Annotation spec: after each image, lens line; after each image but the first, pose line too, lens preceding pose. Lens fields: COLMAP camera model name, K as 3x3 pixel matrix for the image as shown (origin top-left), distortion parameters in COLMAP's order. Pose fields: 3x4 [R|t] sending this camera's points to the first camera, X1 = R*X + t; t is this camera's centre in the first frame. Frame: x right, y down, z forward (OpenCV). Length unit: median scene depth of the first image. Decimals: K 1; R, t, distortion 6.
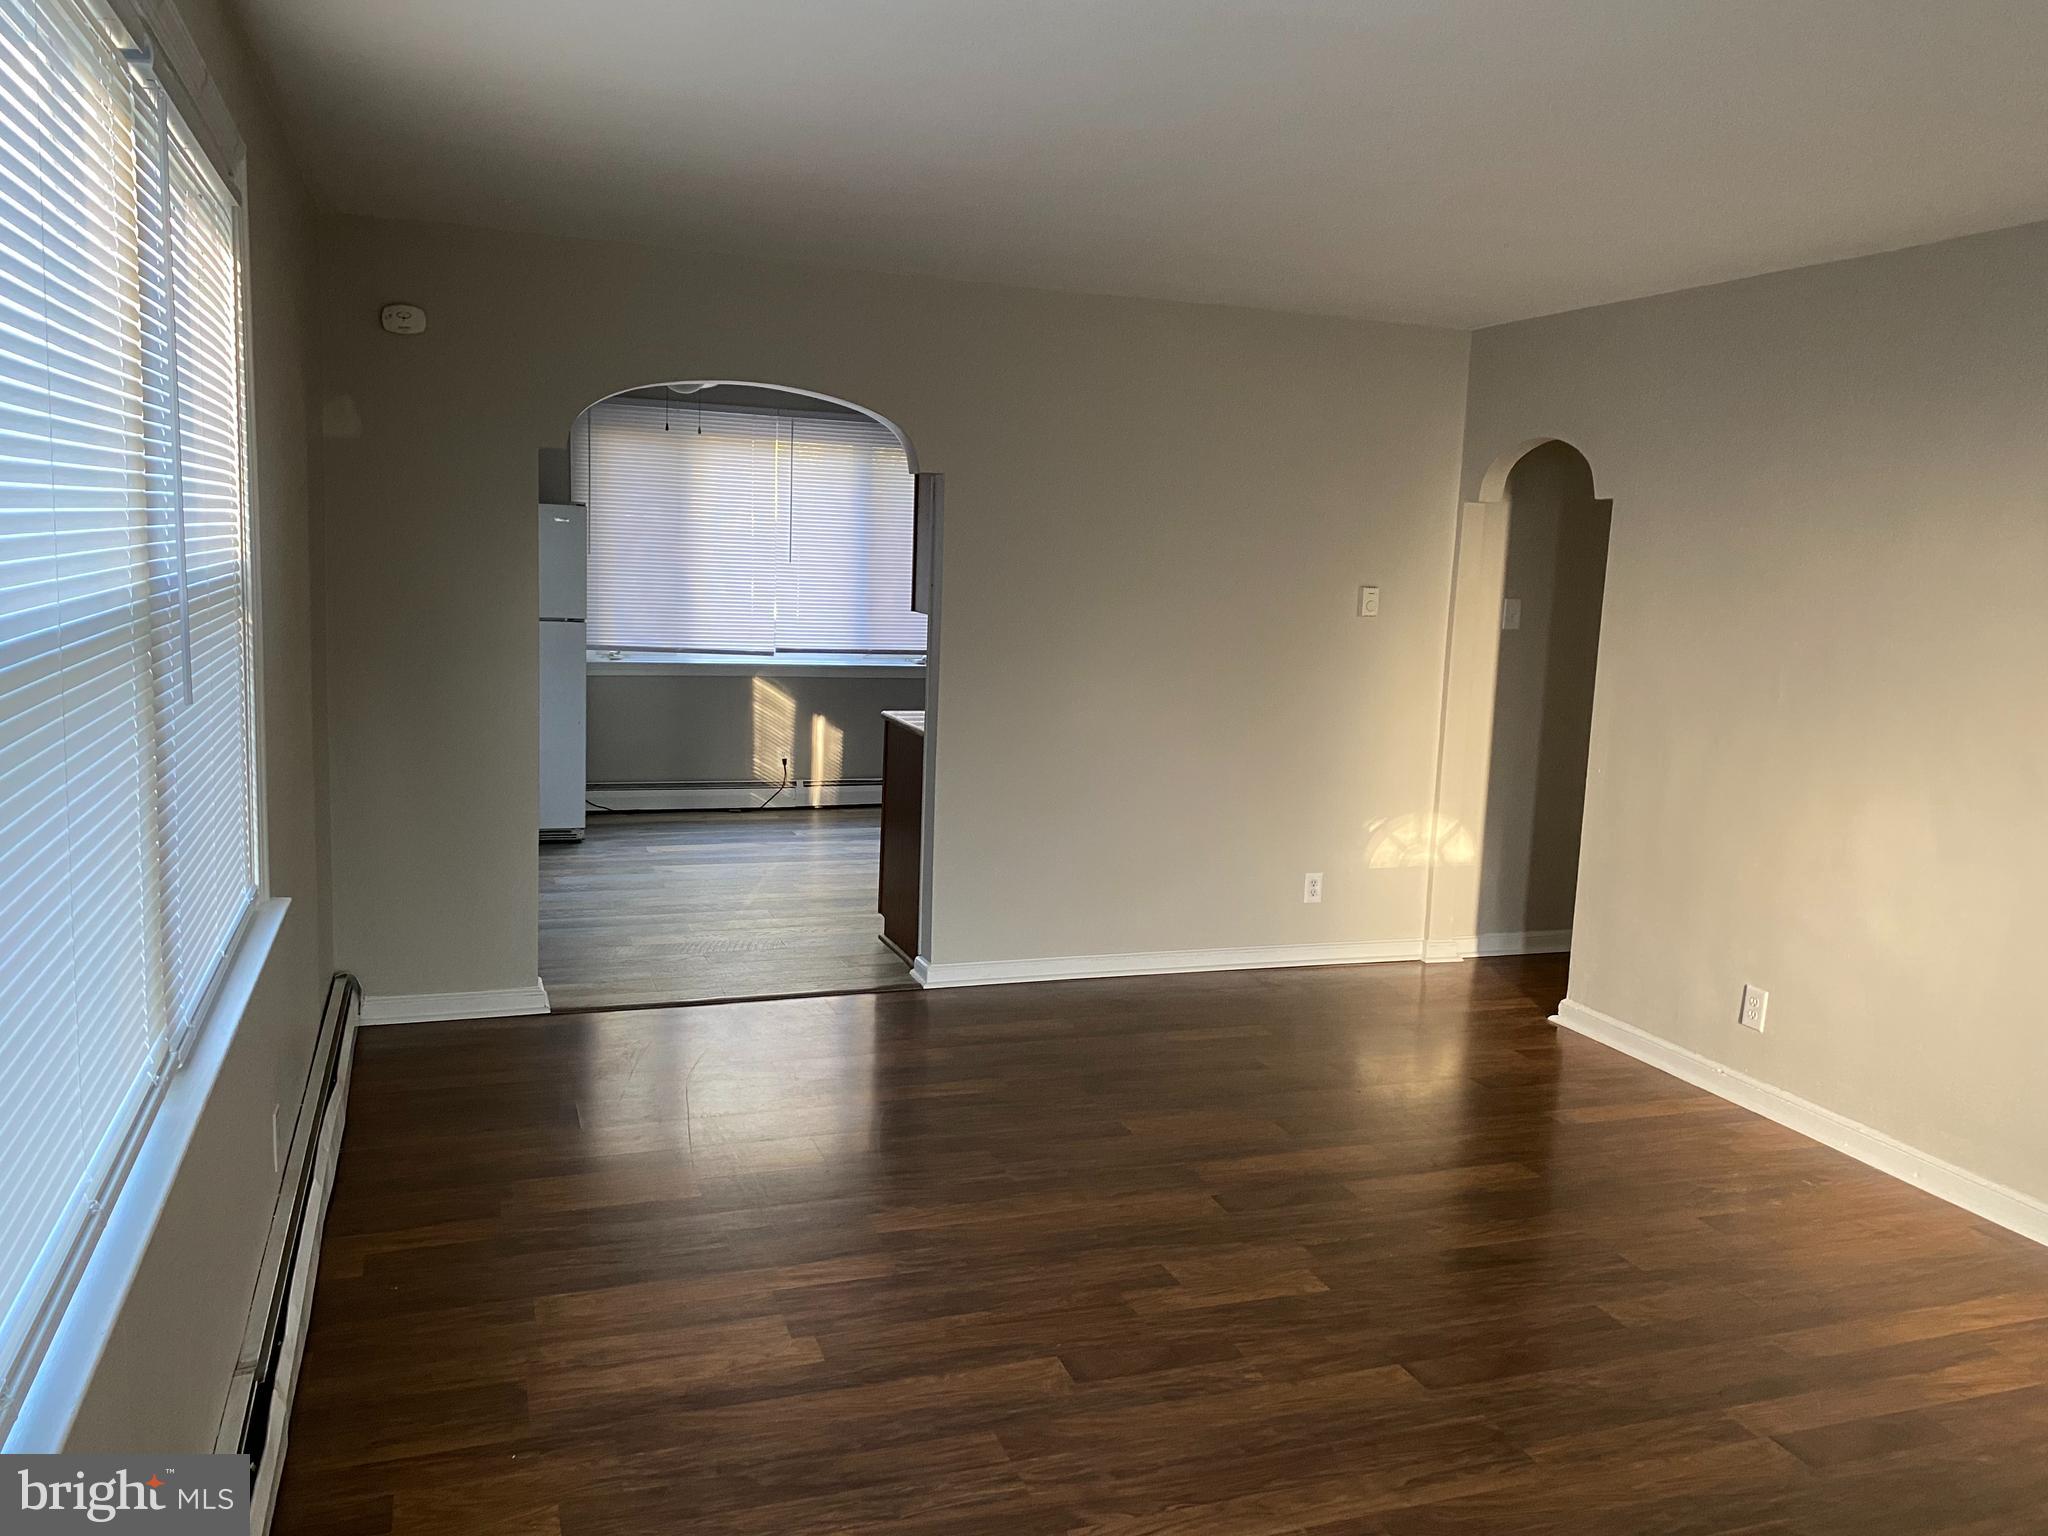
lens RADIAL K [[1583.0, 0, 1031.4], [0, 1583.0, 774.7], [0, 0, 1]] dist [0.013436, 0.000323]
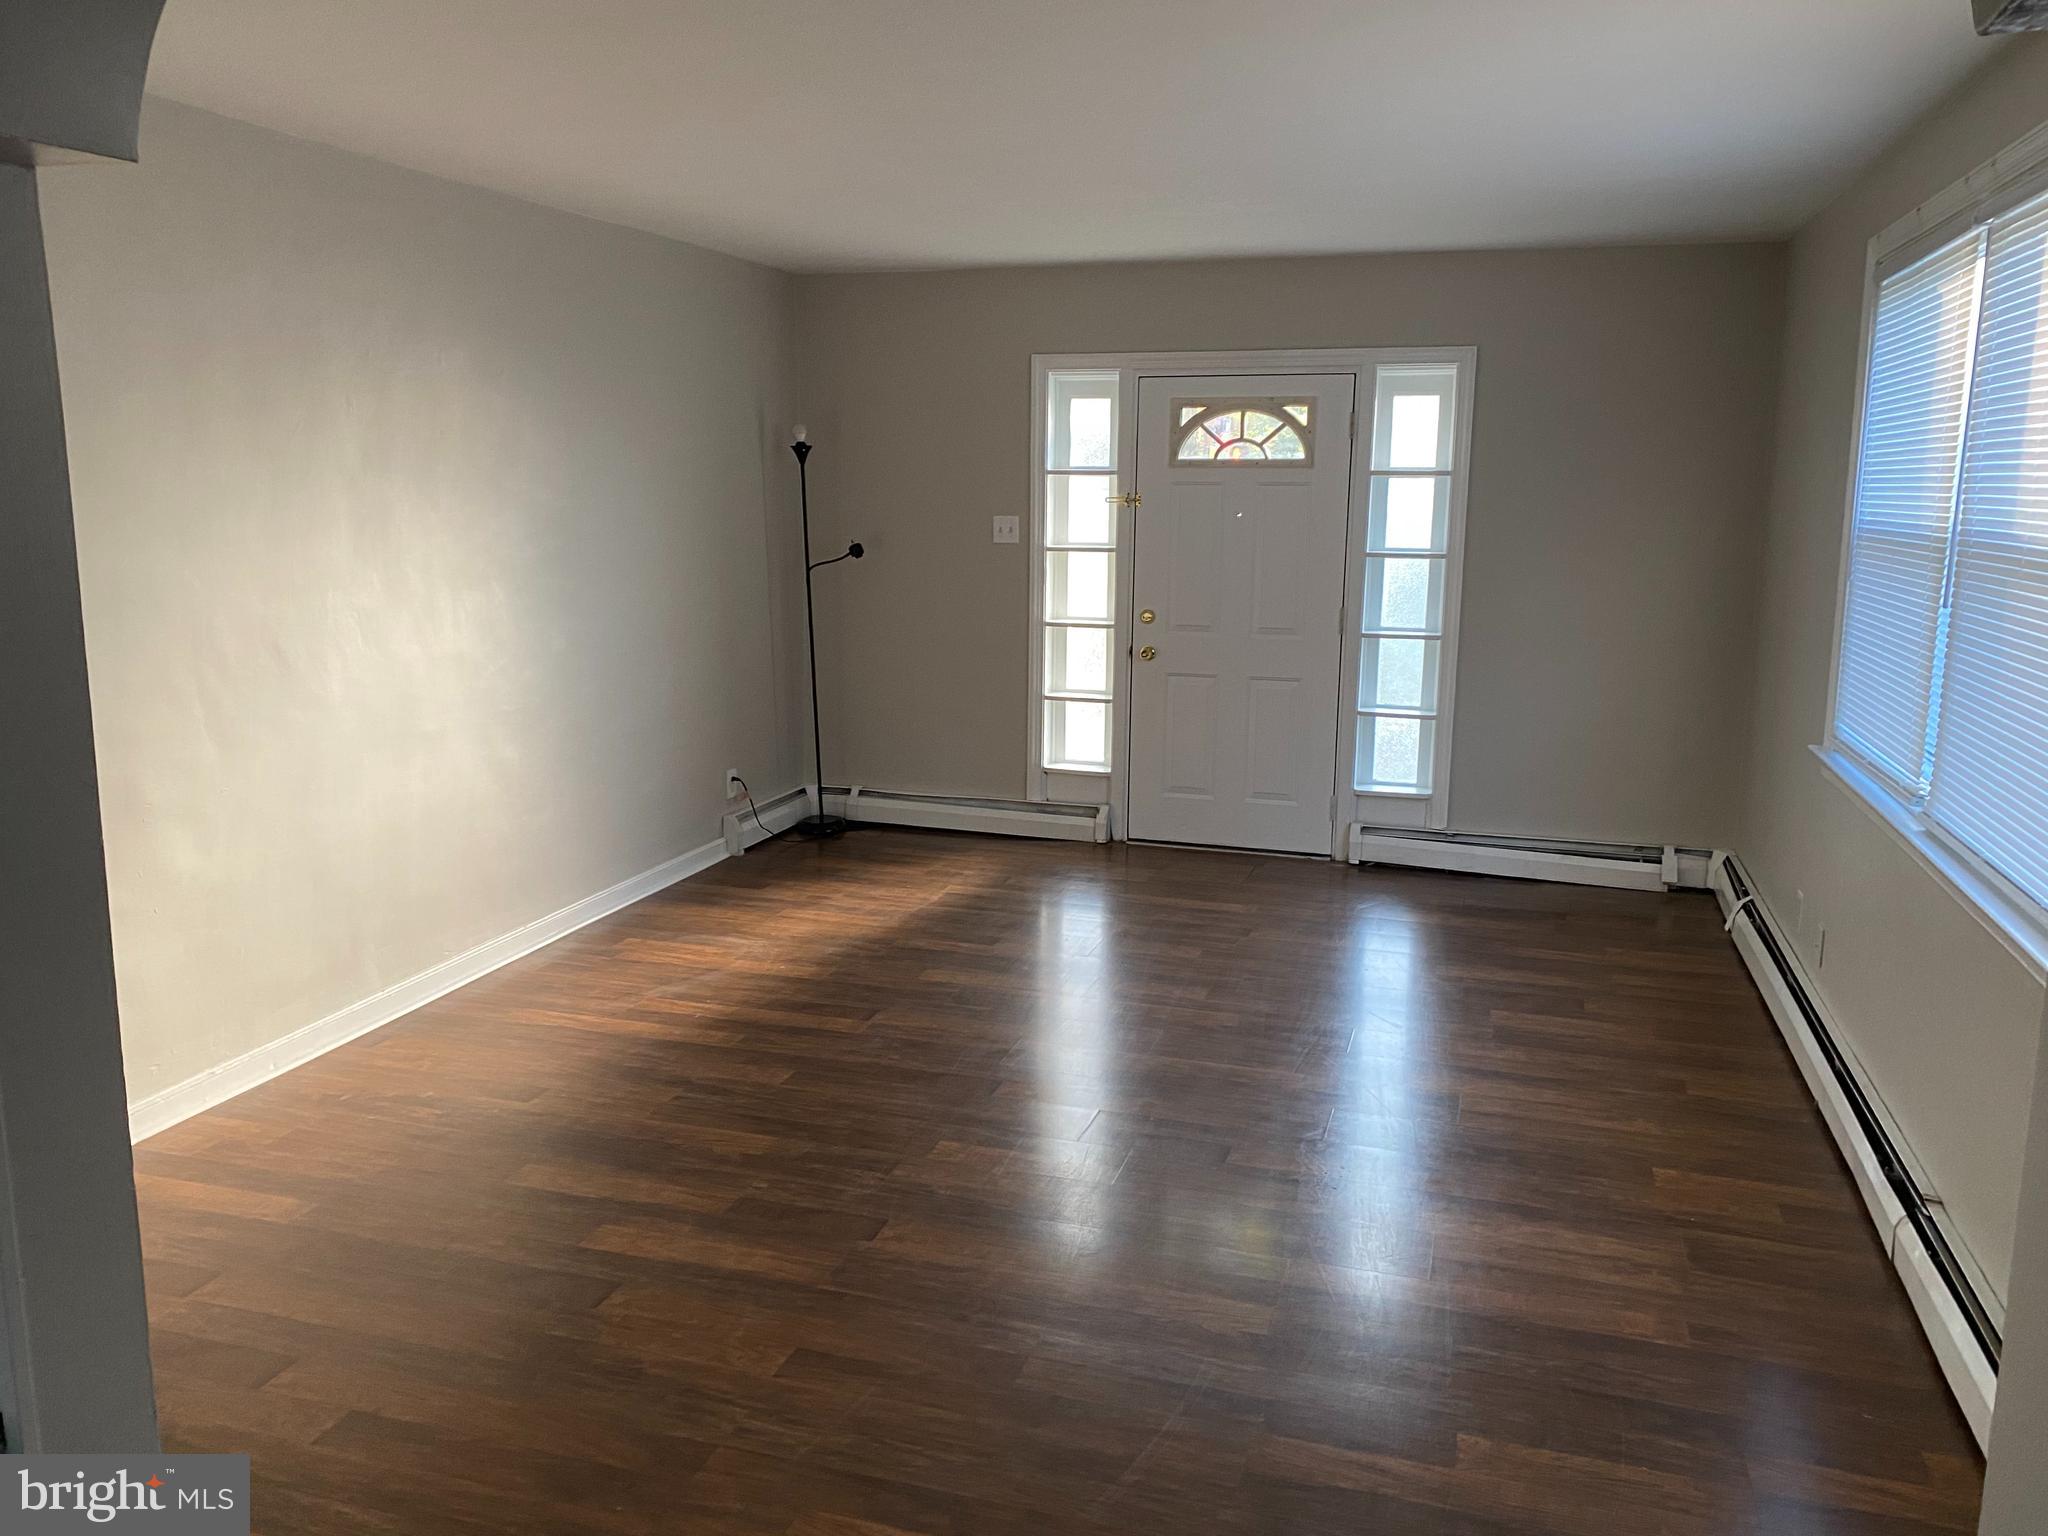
lens RADIAL K [[1583.0, 0, 1034.2], [0, 1583.0, 769.9], [0, 0, 1]] dist [0.013436, 0.000323]
pose [[-0.800822, -0.156395, 0.578122, -0.459125], [0.042929, 0.947829, 0.315875, -0.267251], [-0.597362, 0.277777, -0.752328, 1.713180]]
